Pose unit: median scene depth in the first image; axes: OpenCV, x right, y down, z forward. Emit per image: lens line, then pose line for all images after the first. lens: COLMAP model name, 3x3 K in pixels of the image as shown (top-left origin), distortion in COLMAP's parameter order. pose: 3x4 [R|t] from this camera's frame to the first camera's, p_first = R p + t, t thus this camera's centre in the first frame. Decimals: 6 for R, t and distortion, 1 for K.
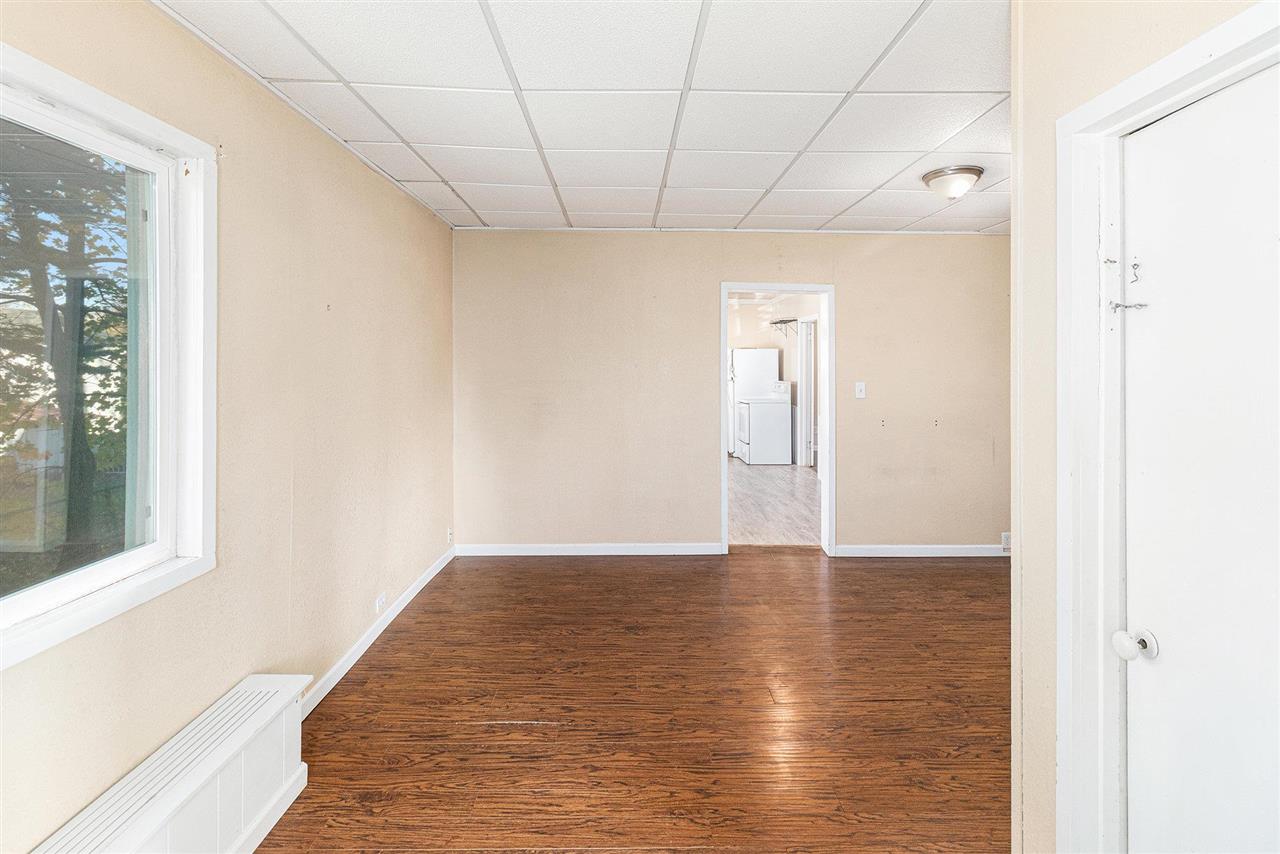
lens RADIAL K [[618.5, 0, 637.9], [0, 618.5, 426.6], [0, 0, 1]] dist [-0.003520, -0.000293]
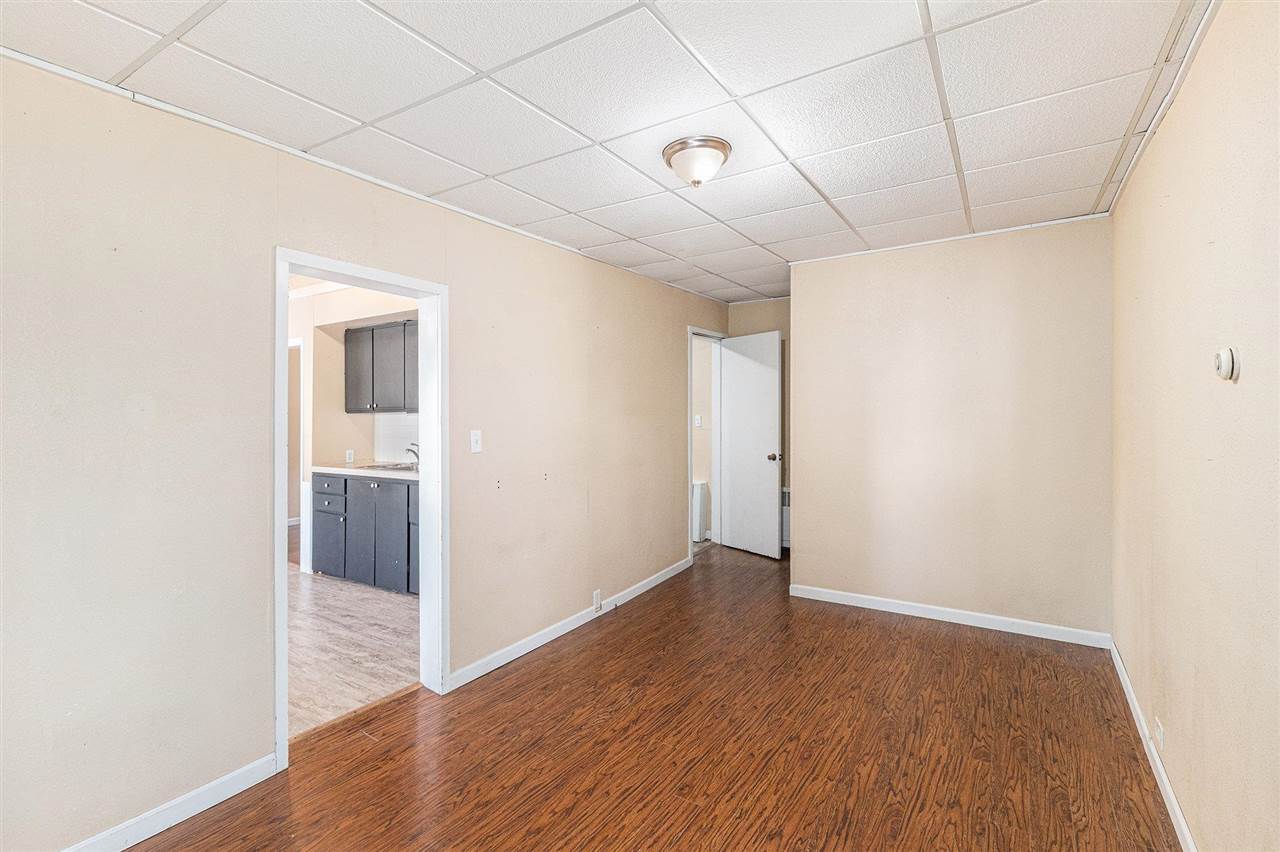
lens RADIAL K [[618.5, 0, 637.6], [0, 618.5, 421.3], [0, 0, 1]] dist [-0.003520, -0.000293]
pose [[0.570109, -0.024827, 0.821194, -0.117949], [0.101852, 0.993968, -0.040660, -0.035948], [-0.815231, 0.106821, 0.569199, 0.473494]]
